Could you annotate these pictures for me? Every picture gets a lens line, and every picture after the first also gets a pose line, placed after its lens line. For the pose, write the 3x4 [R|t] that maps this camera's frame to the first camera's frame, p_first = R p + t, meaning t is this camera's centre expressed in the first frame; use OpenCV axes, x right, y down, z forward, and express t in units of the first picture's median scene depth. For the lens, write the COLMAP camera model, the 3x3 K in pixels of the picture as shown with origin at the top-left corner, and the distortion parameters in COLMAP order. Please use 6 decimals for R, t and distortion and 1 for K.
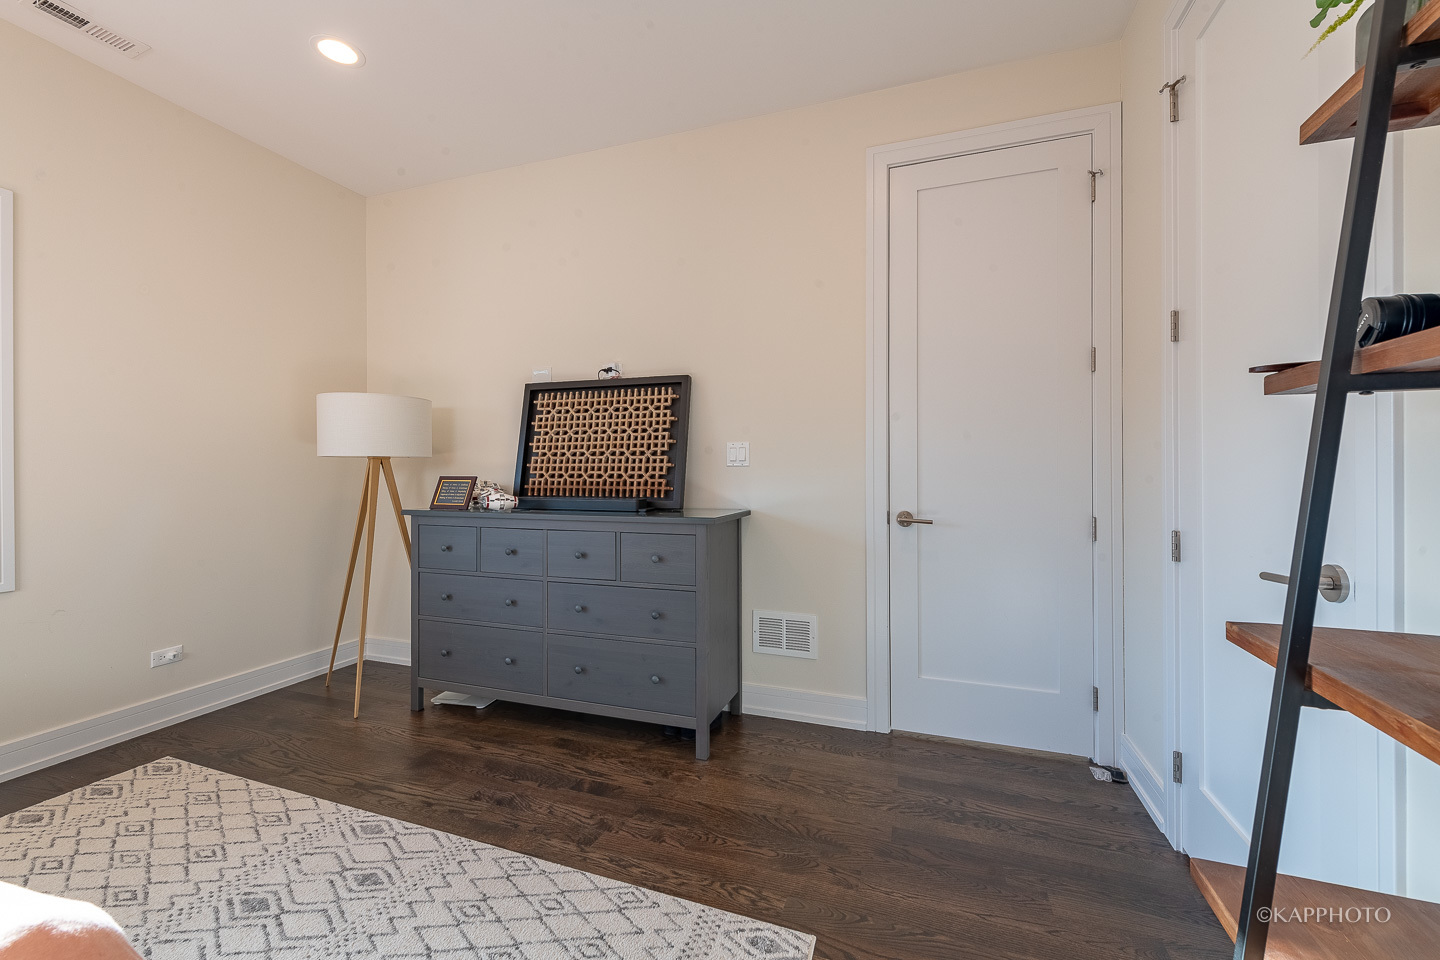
lens RADIAL K [[594.5, 0, 714.3], [0, 594.5, 466.2], [0, 0, 1]] dist [0.012595, -0.000156]
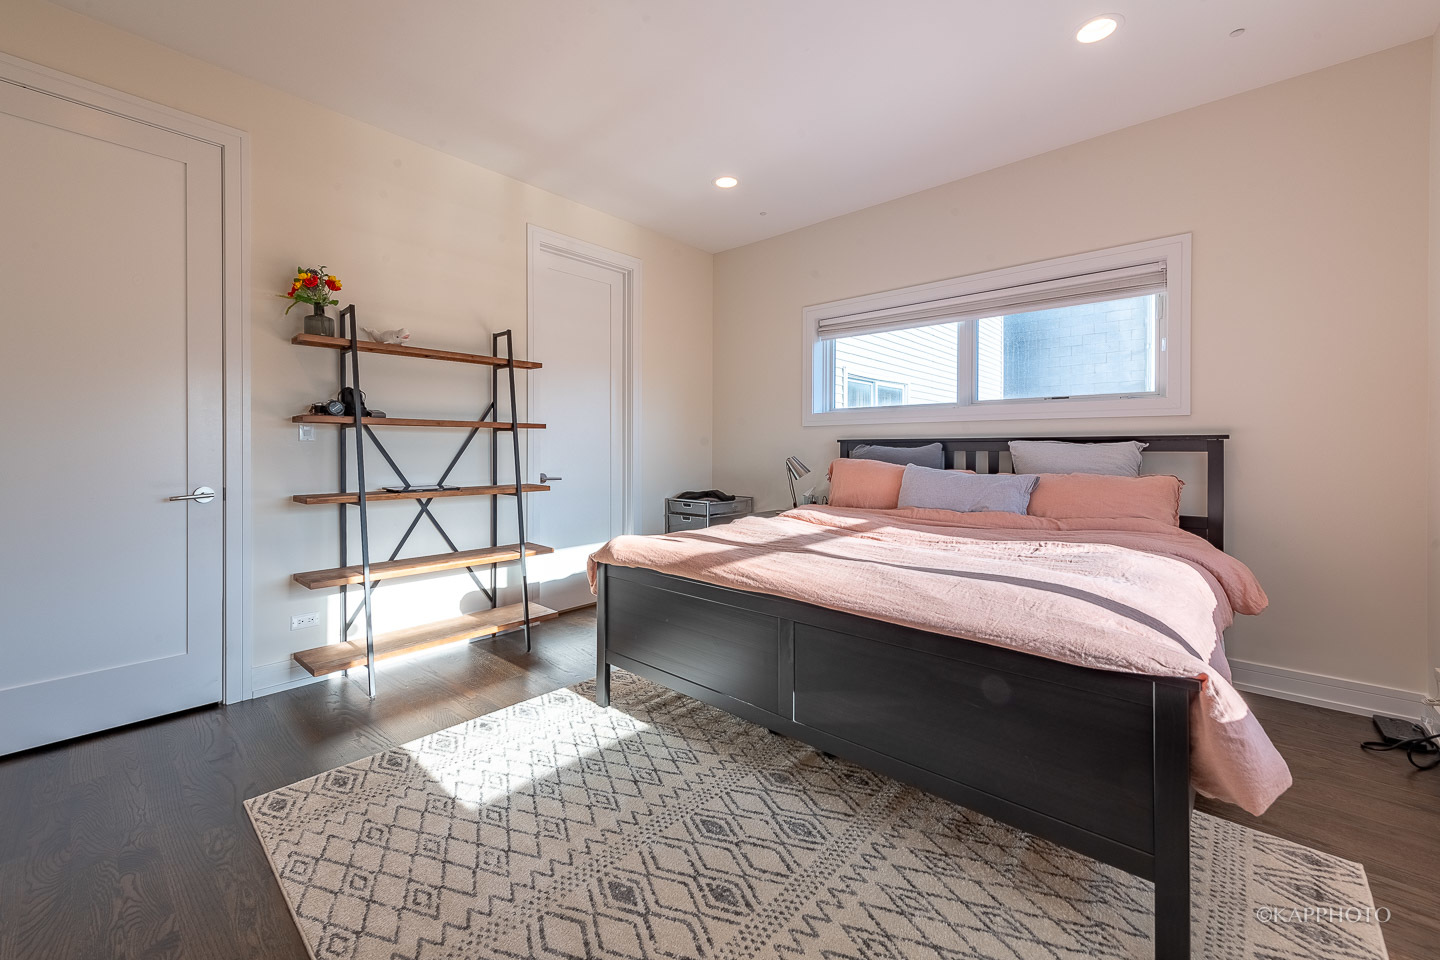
lens RADIAL K [[575.4, 0, 723.3], [0, 575.4, 453.2], [0, 0, 1]] dist [0.025428, -0.008930]
pose [[-0.931418, -0.003101, 0.363939, -1.011997], [-0.002898, 0.999995, 0.001104, 0.010996], [-0.363941, -0.000026, -0.931422, 1.433535]]
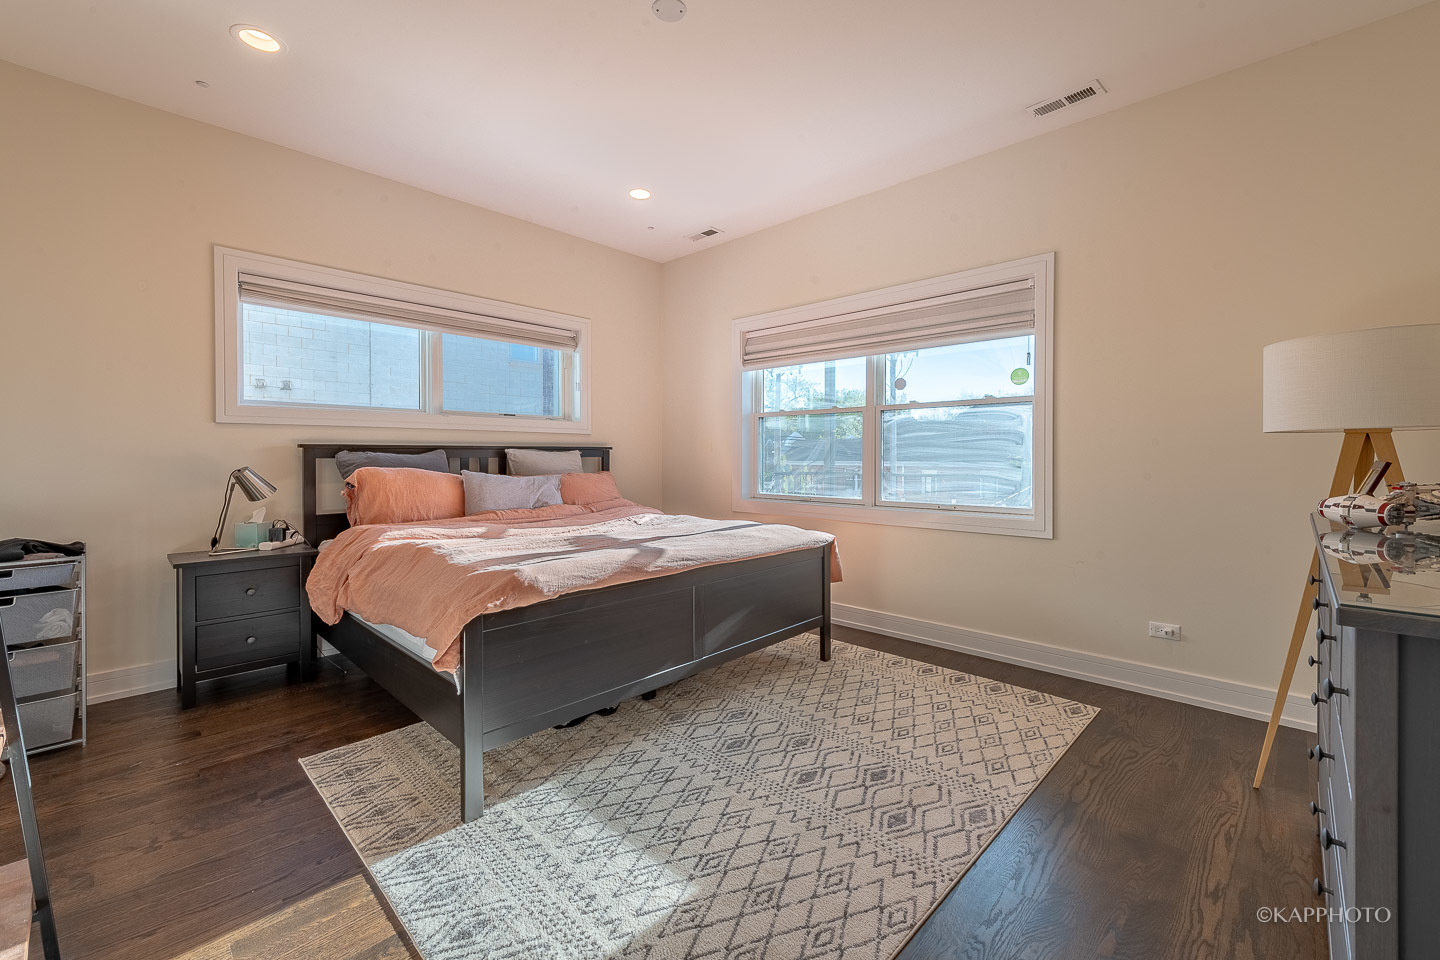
lens RADIAL K [[594.5, 0, 714.3], [0, 594.5, 466.2], [0, 0, 1]] dist [0.012595, -0.000156]
pose [[-0.404735, 0.018121, -0.914254, 0.510759], [0.009098, 0.999834, 0.015789, 0.009431], [0.914389, -0.001928, -0.404833, 1.031853]]
